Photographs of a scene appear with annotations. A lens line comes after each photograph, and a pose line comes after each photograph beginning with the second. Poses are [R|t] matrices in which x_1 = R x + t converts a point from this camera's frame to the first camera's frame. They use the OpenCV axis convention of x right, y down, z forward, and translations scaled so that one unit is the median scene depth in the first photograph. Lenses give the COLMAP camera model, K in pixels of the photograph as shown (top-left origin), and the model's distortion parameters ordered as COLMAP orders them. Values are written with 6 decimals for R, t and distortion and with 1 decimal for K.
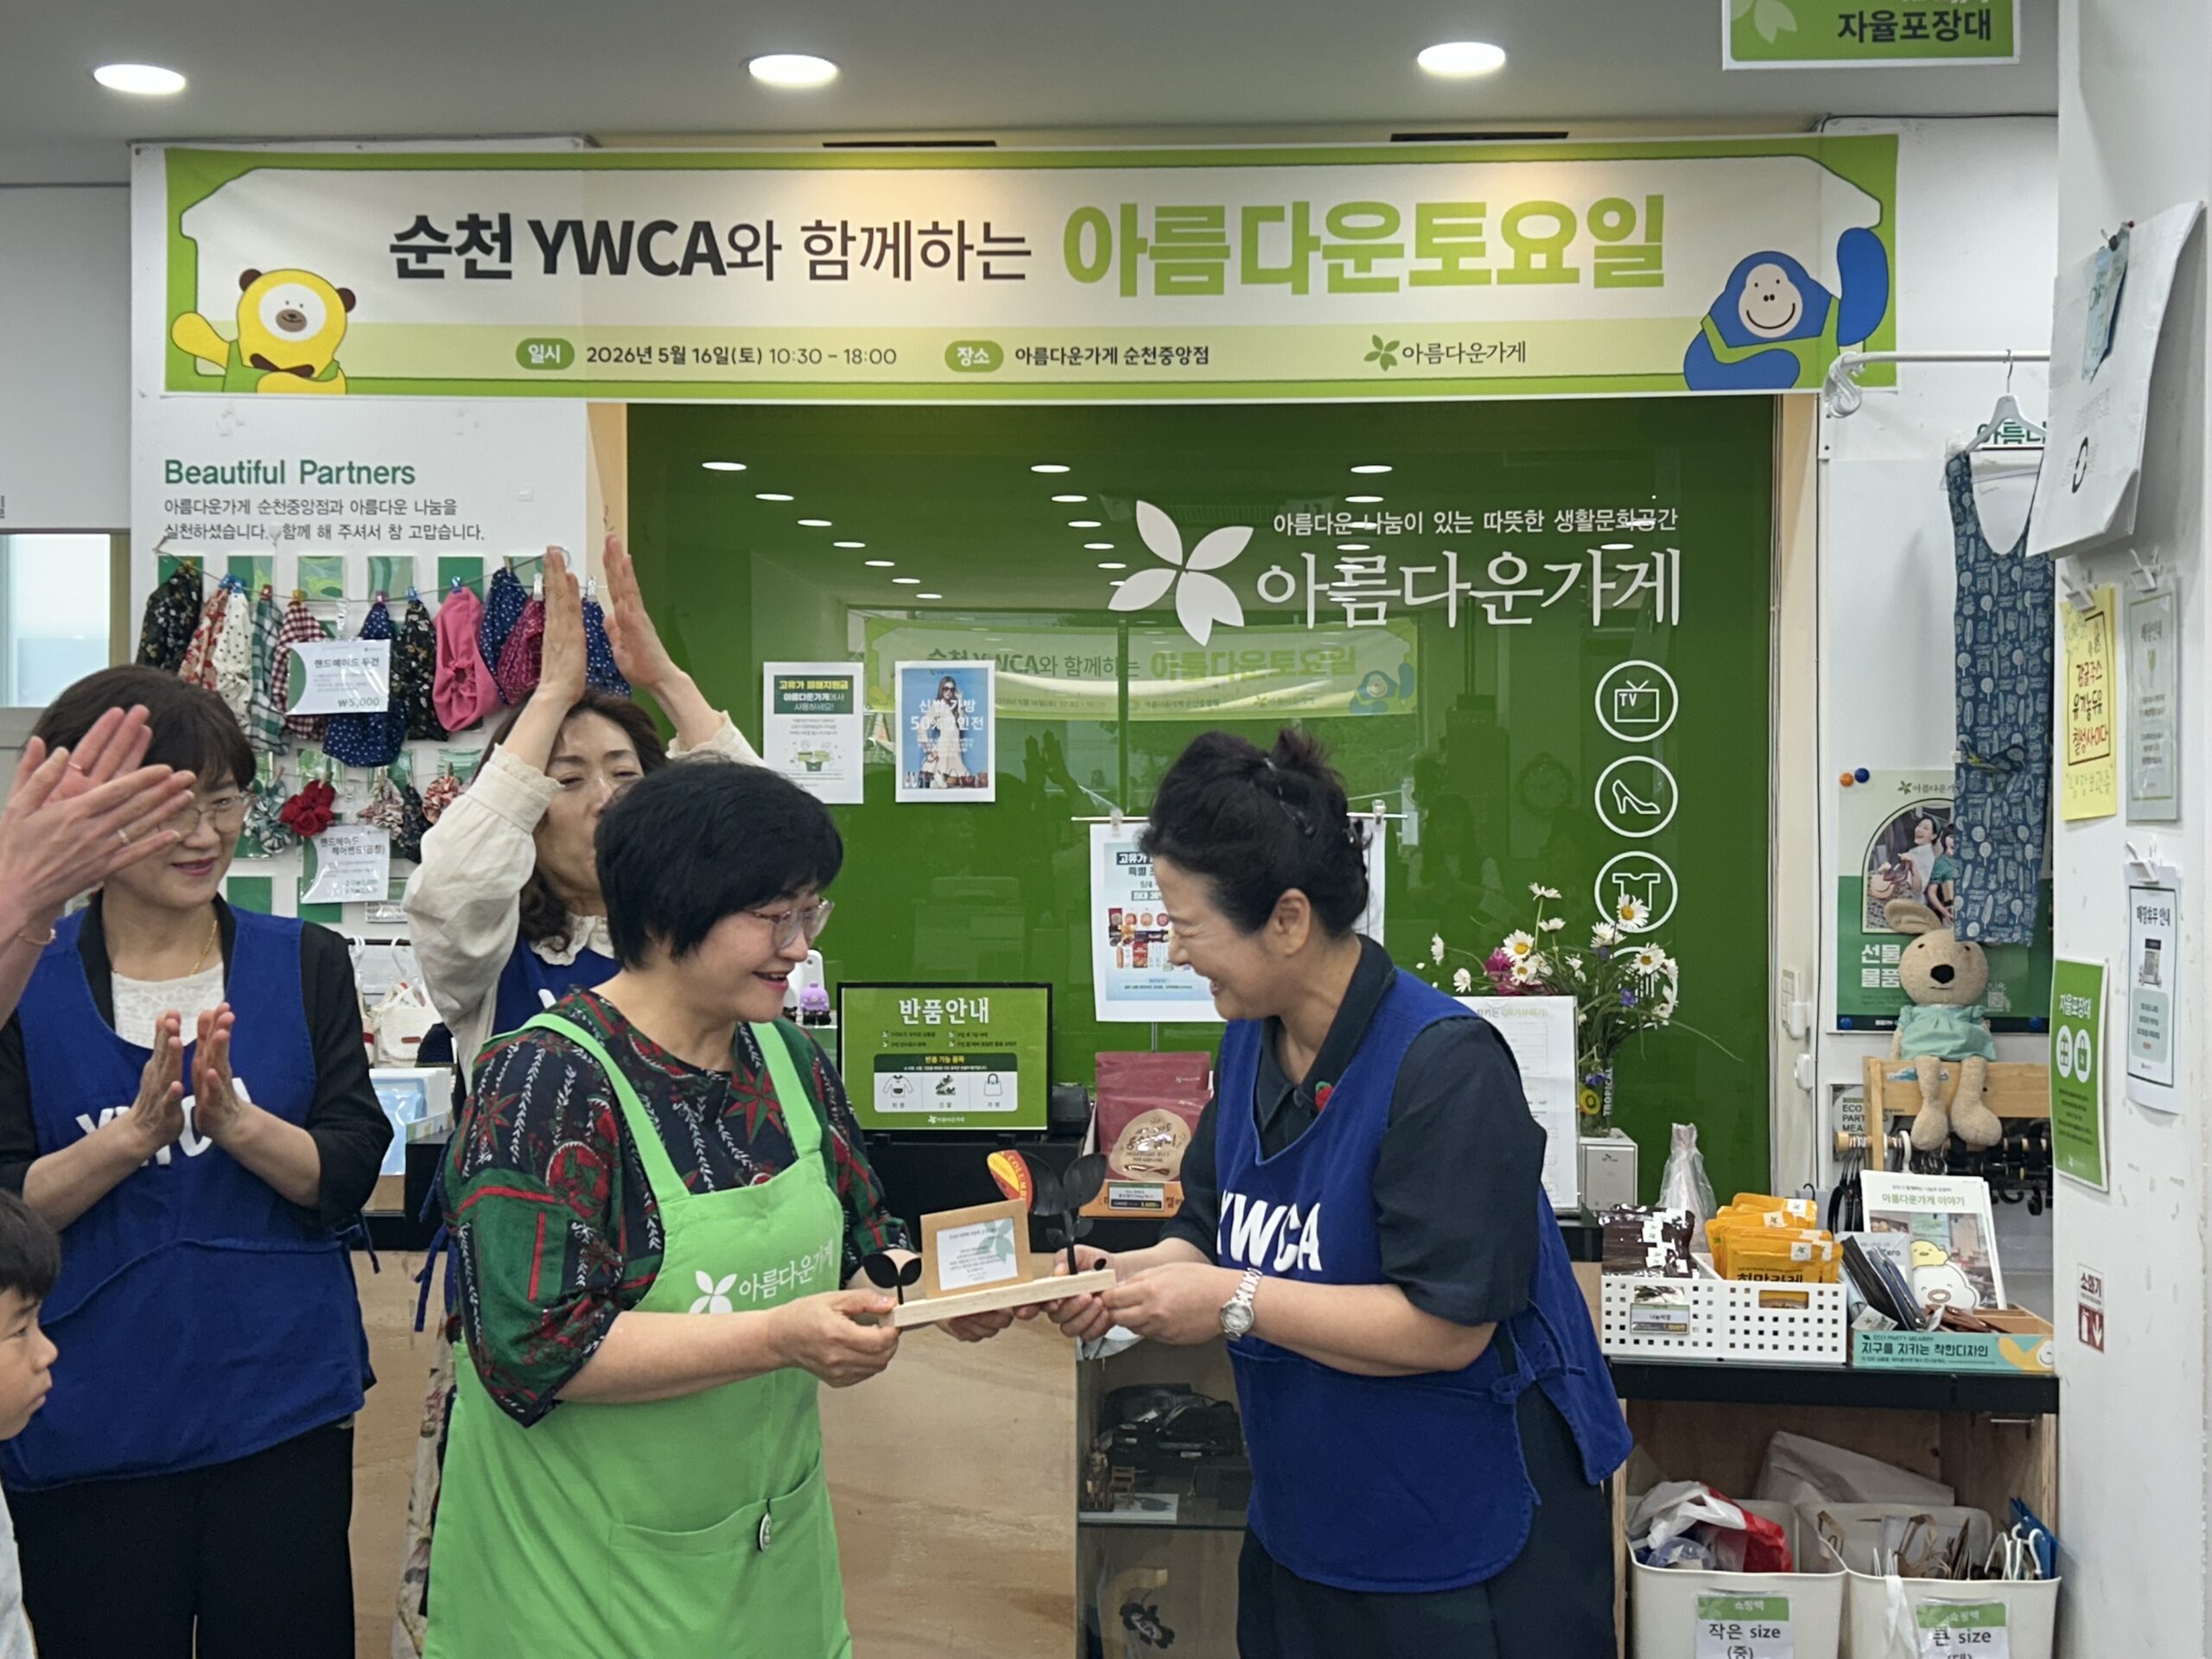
lens RADIAL K [[2754.9, 0, 1135.2], [0, 2754.9, 822.7], [0, 0, 1]] dist [0.165385, -0.343850]
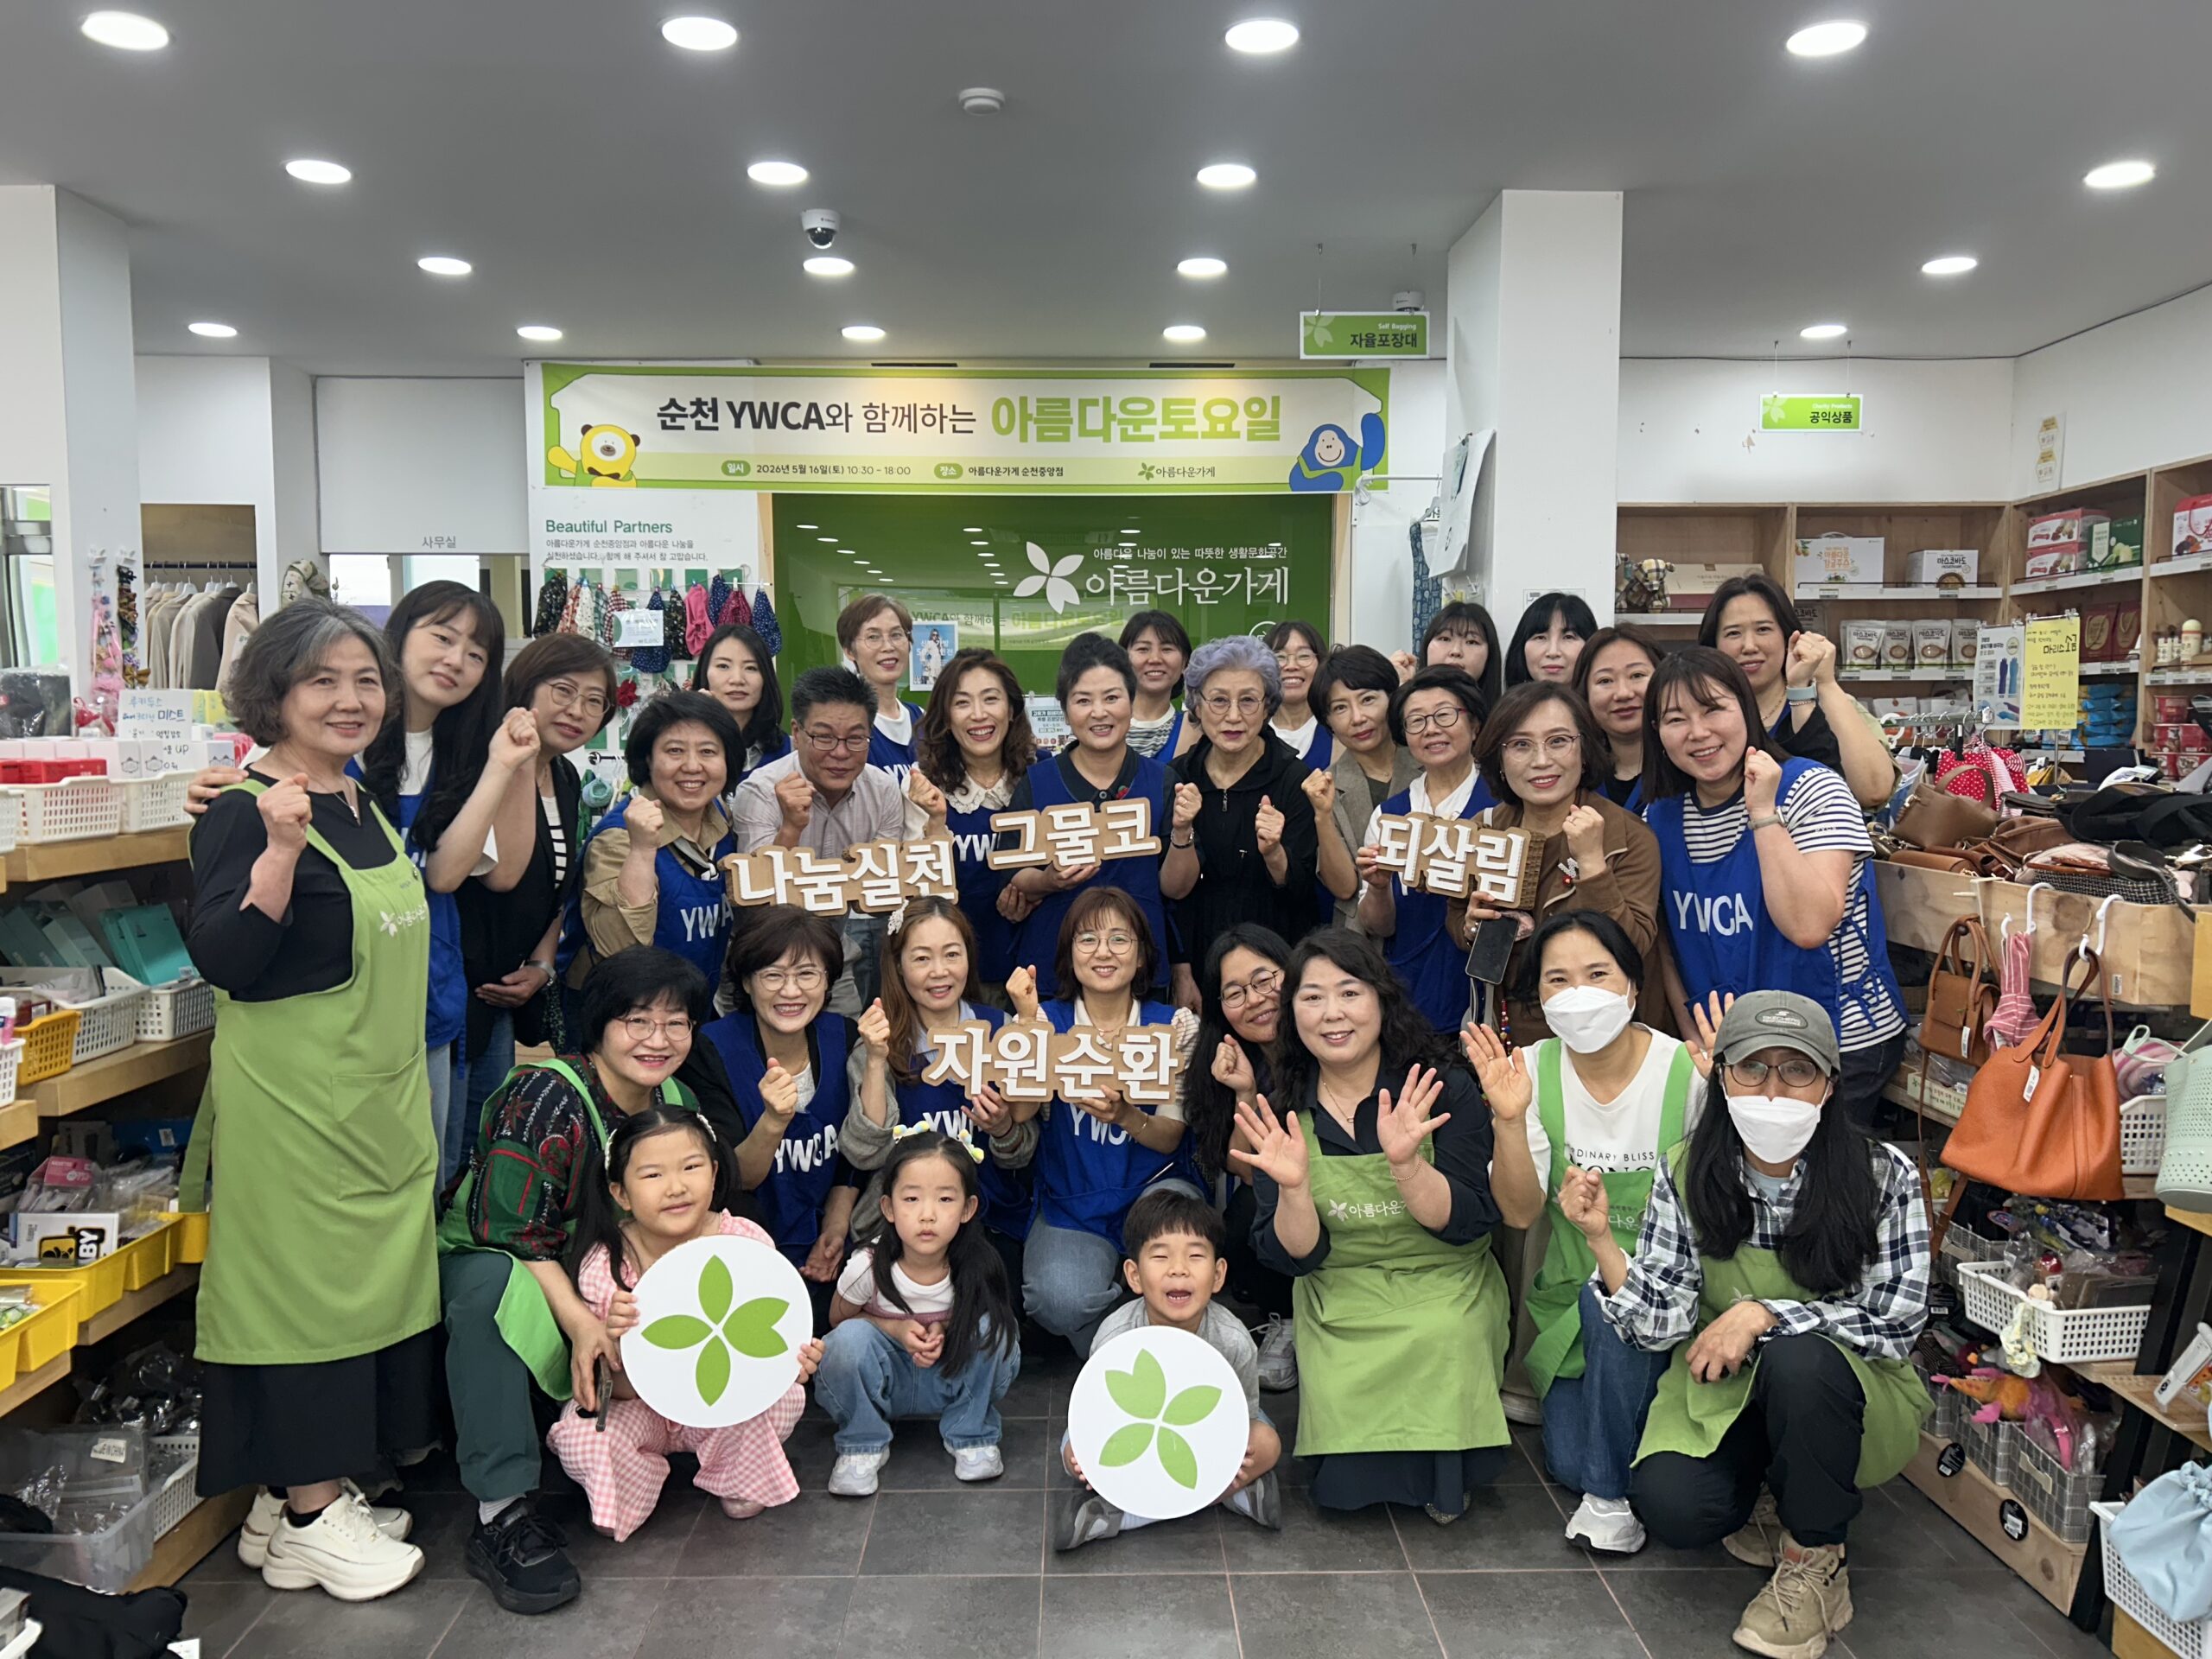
lens RADIAL K [[1640.1, 0, 1103.2], [0, 1640.1, 837.0], [0, 0, 1]] dist [0.124502, -0.186233]
pose [[0.997393, -0.010003, 0.071465, -0.034016], [0.004570, 0.997115, 0.075774, 0.009652], [-0.072017, -0.075250, 0.994561, -0.245818]]
